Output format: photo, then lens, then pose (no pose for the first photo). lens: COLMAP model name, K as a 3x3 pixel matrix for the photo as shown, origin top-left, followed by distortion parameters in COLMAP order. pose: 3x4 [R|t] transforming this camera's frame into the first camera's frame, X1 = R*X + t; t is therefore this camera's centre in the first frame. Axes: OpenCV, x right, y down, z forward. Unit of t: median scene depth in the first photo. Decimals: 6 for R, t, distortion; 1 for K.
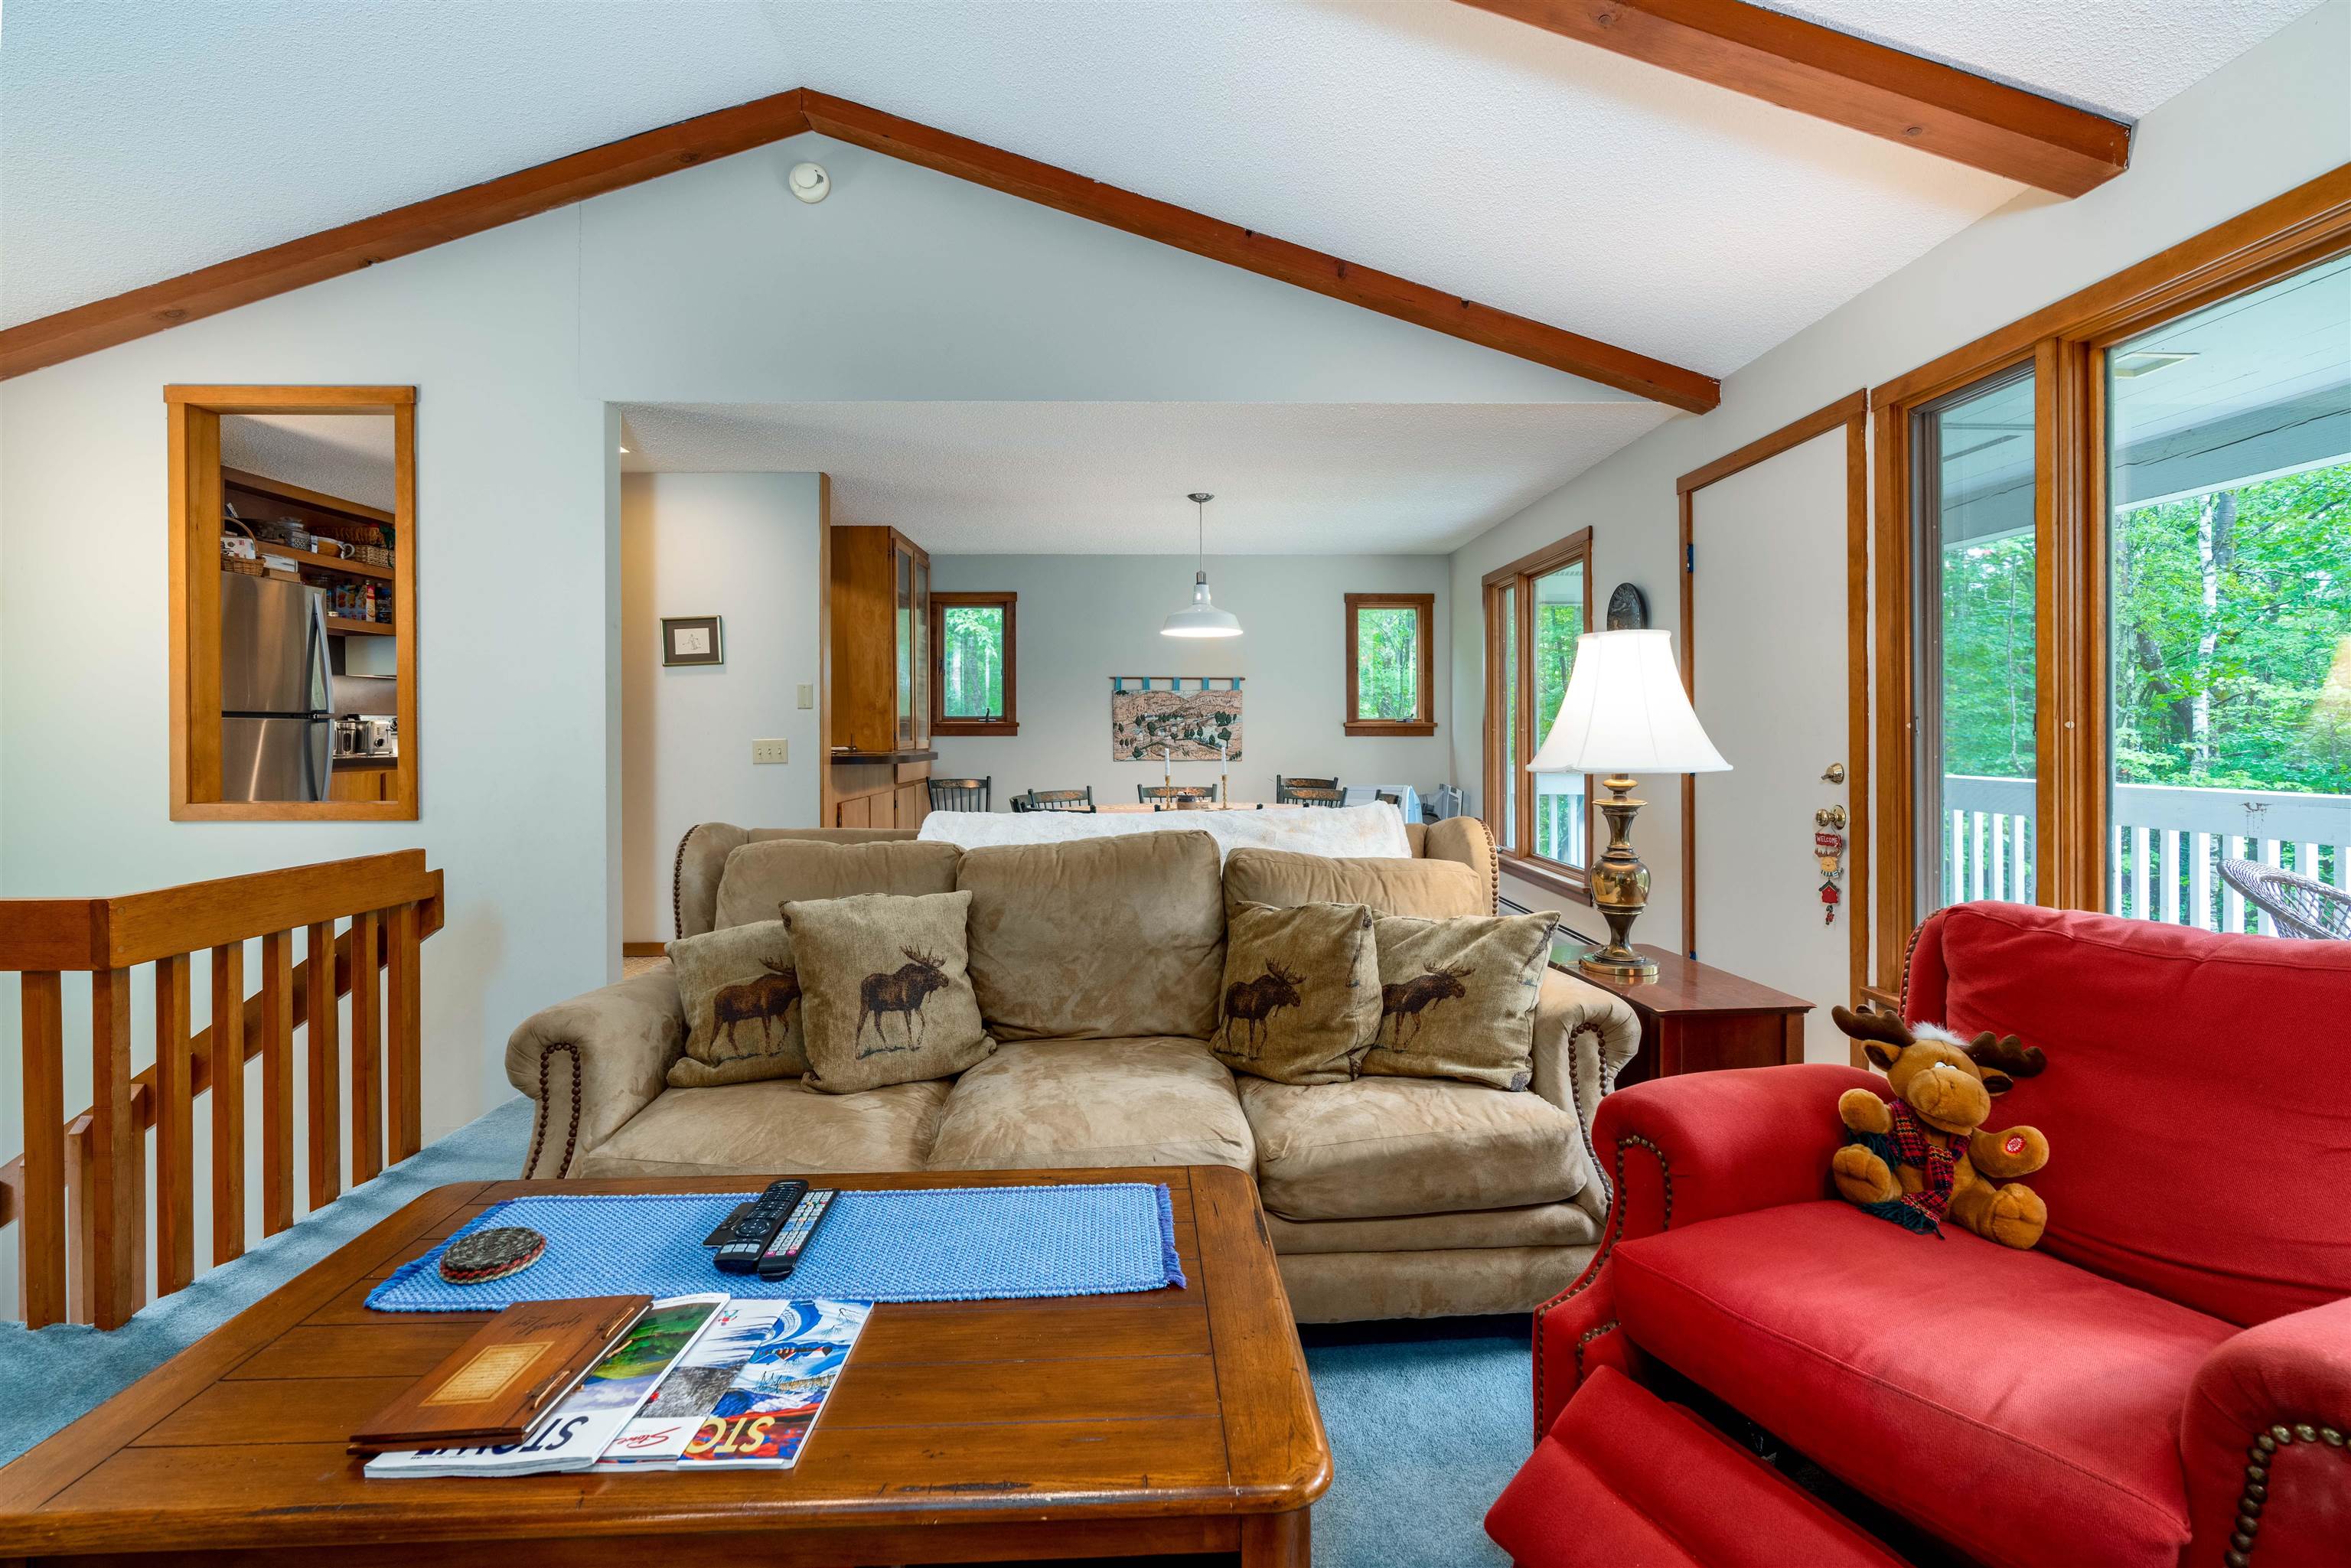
lens RADIAL K [[1063.3, 0, 1189.8], [0, 1063.3, 742.3], [0, 0, 1]] dist [-0.005051, 0.000356]
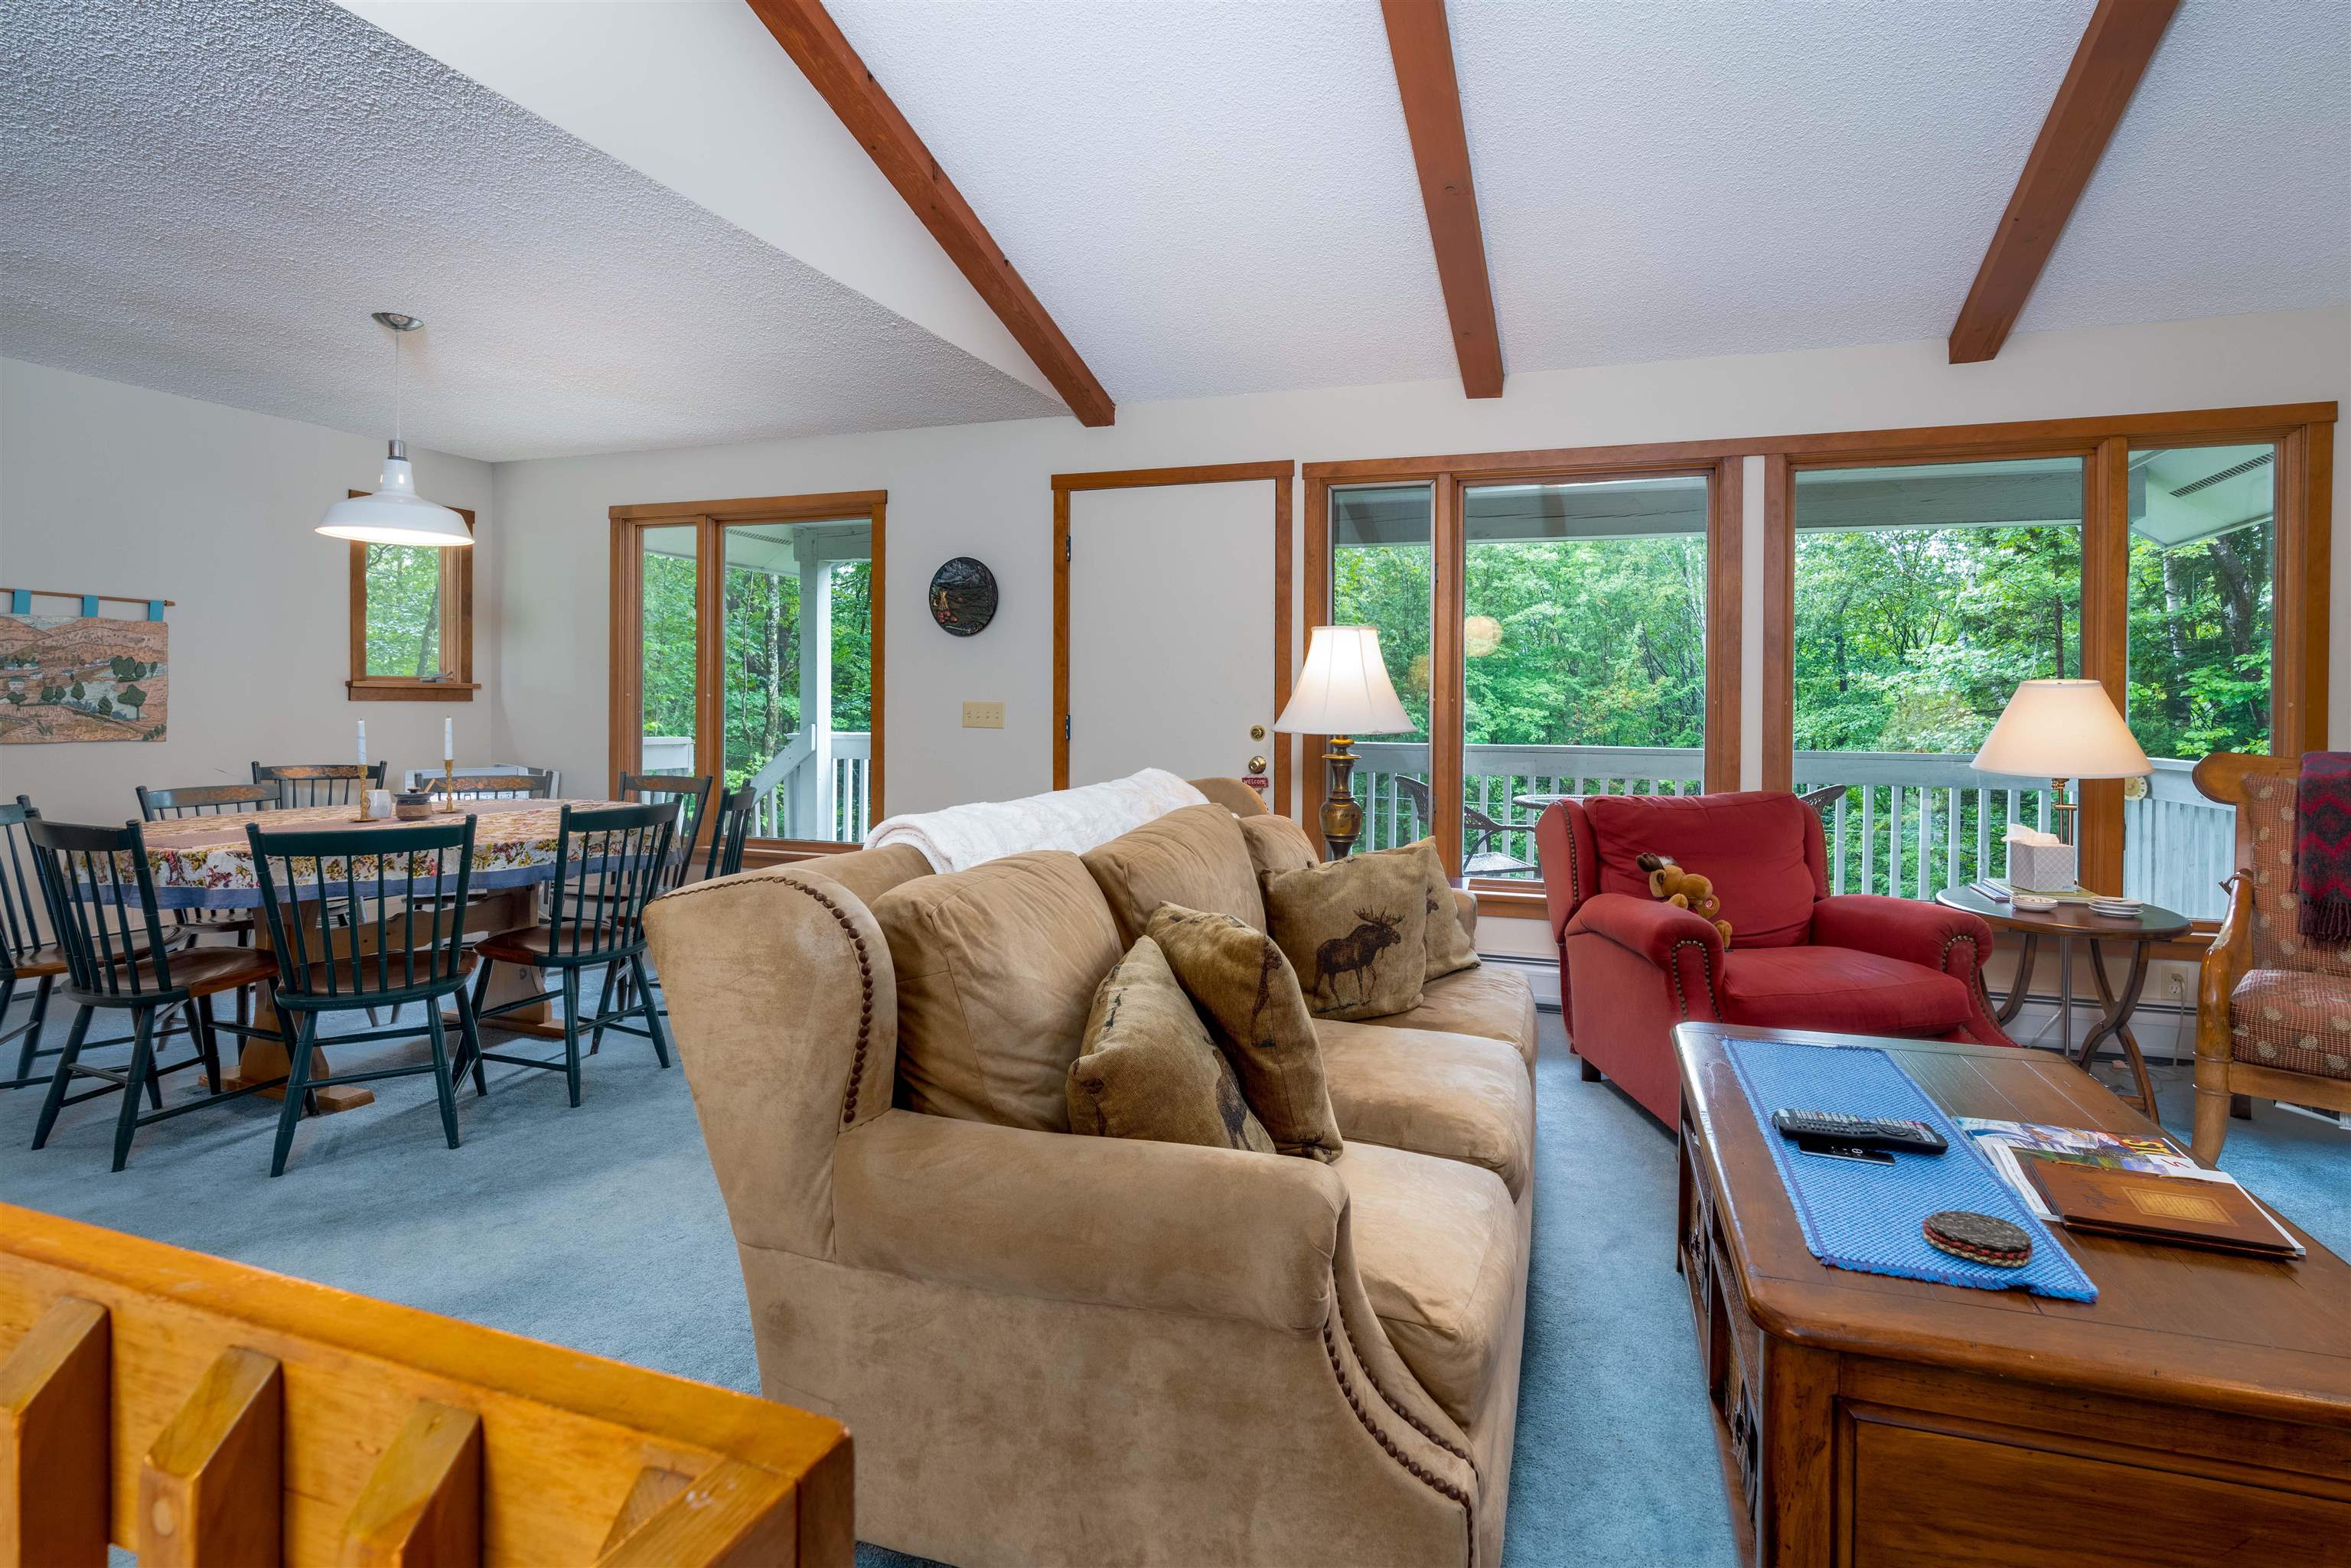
lens RADIAL K [[1130.2, 0, 1238.8], [0, 1130.2, 701.3], [0, 0, 1]] dist [-0.013748, 0.001431]
pose [[0.330392, 0.005111, 0.943830, -0.434325], [-0.000039, 0.999985, -0.005401, -0.001875], [-0.943844, 0.001748, 0.330387, 0.304512]]
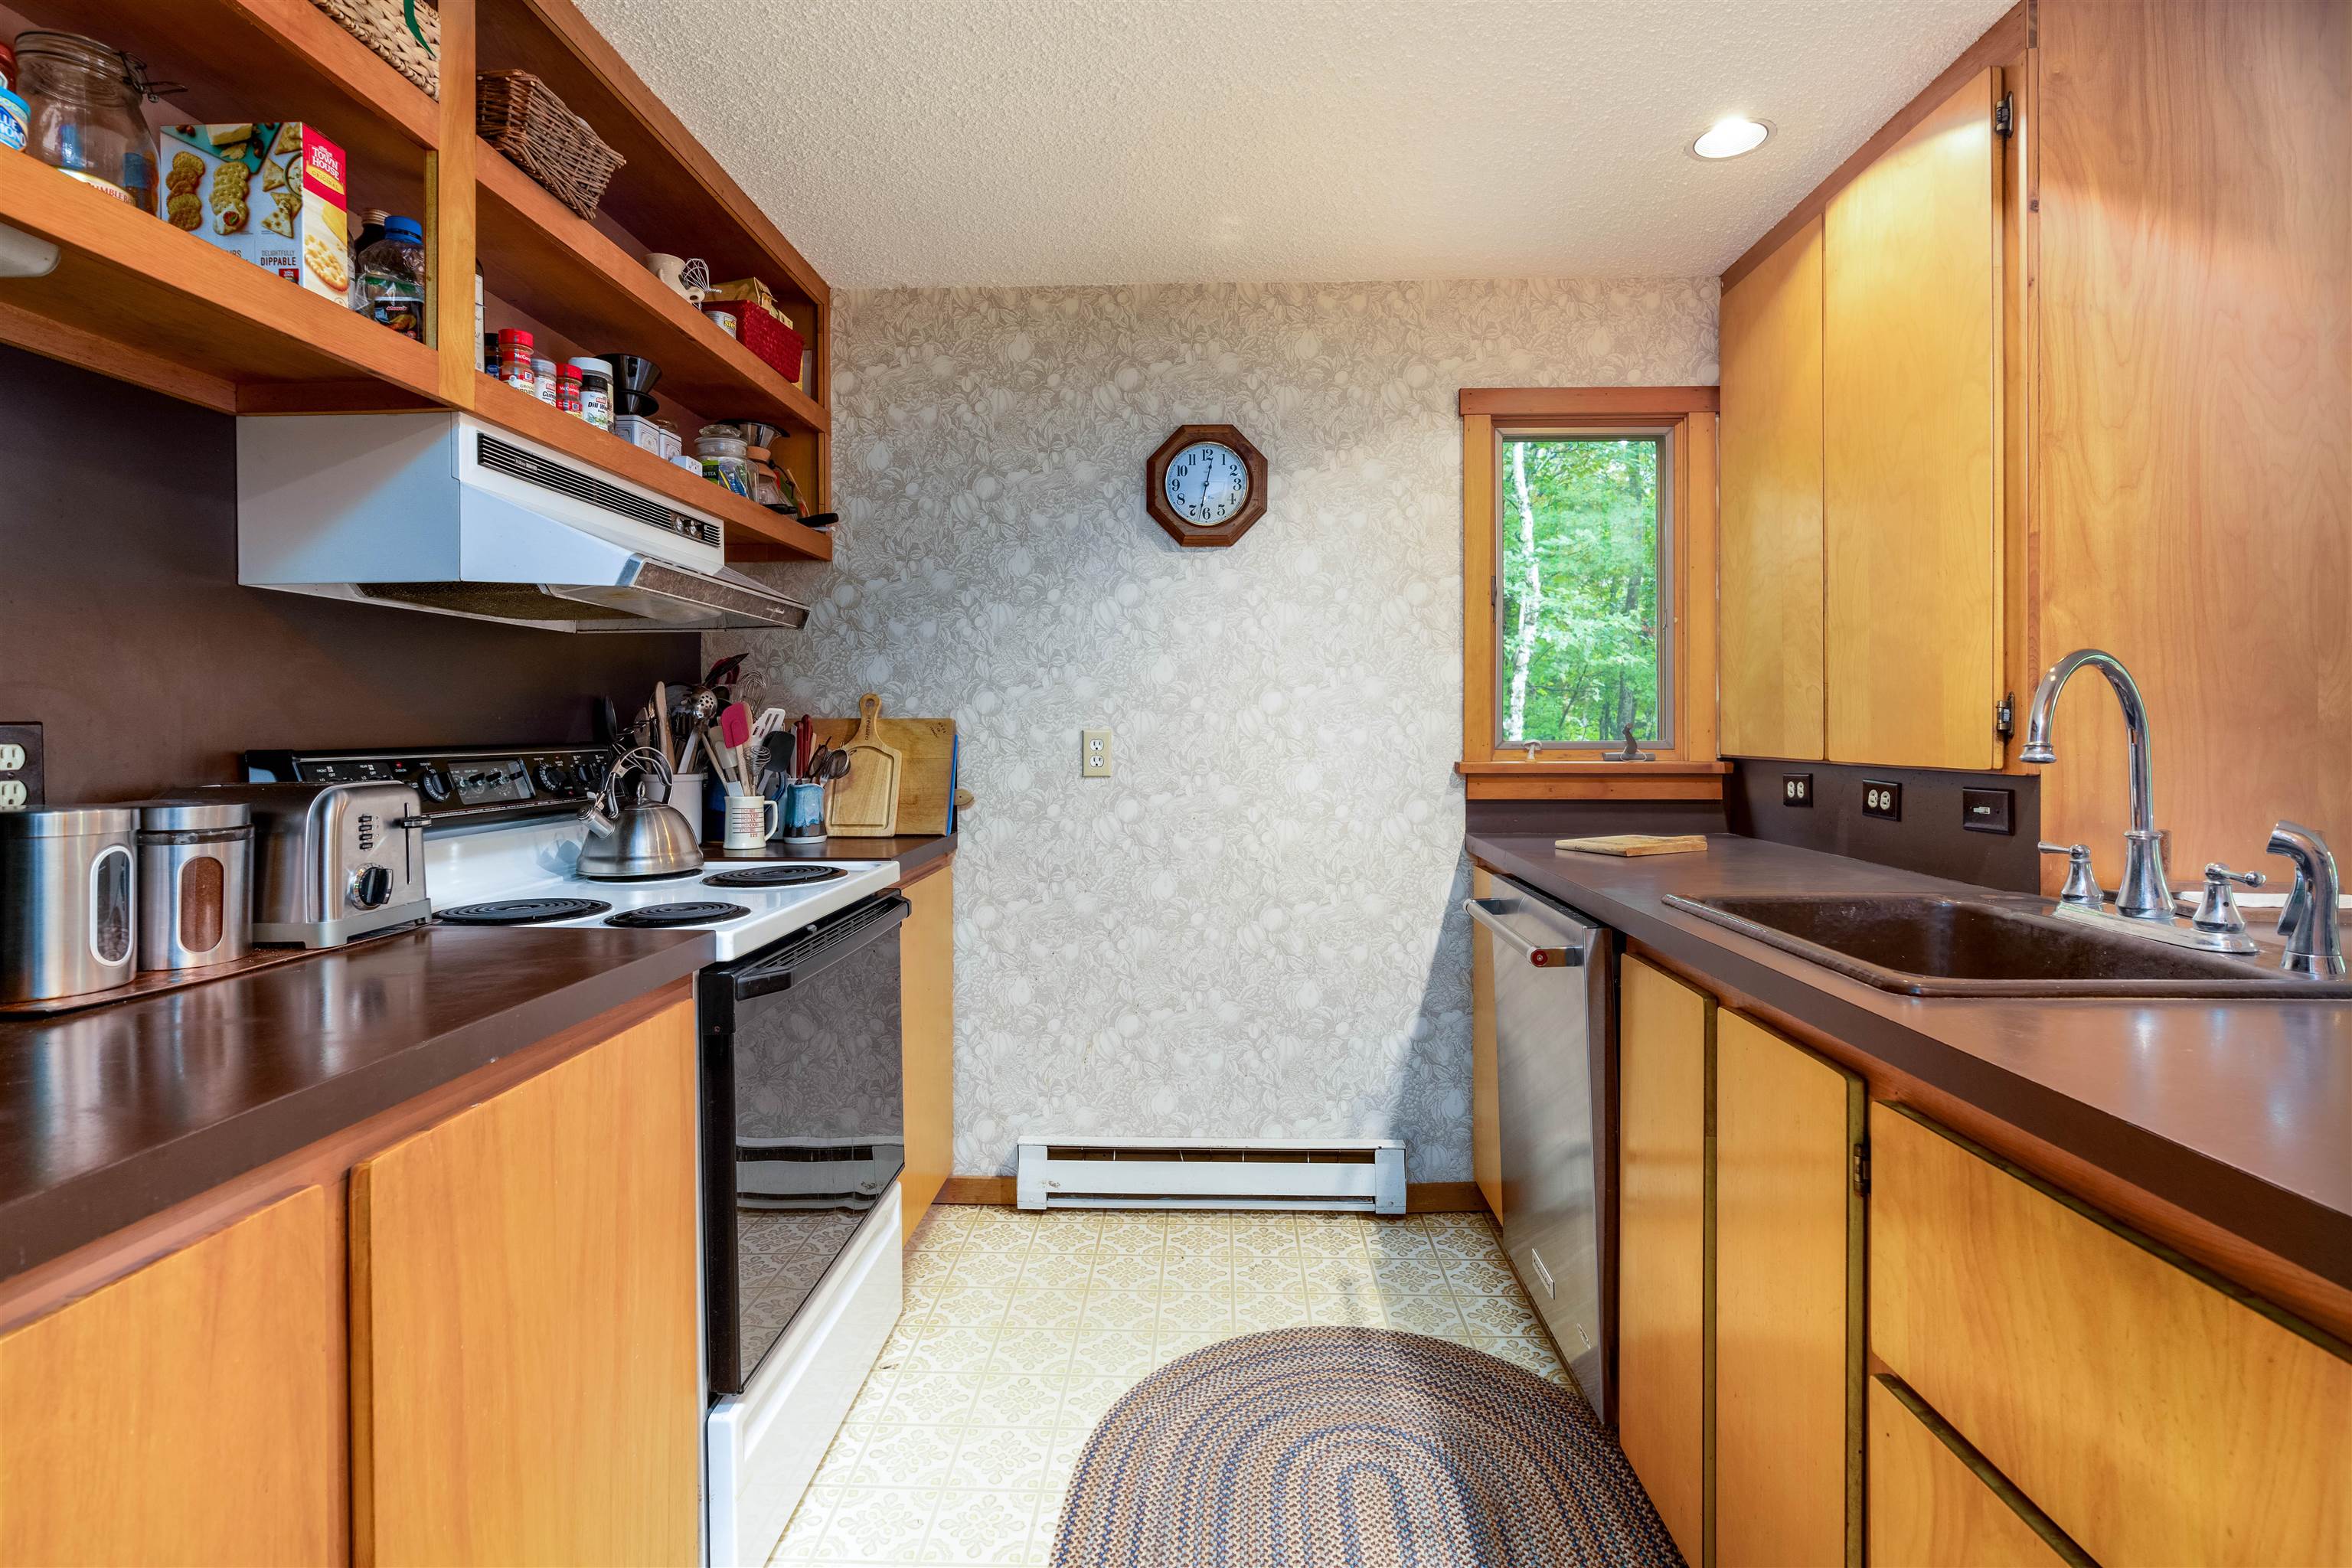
lens RADIAL K [[1063.8, 0, 1185.5], [0, 1063.8, 759.2], [0, 0, 1]] dist [-0.005051, 0.000356]
pose [[0.996326, 0.000300, -0.085639, -0.588185], [-0.000009, 0.999994, 0.003405, -0.025561], [0.085640, -0.003392, 0.996320, 0.809596]]
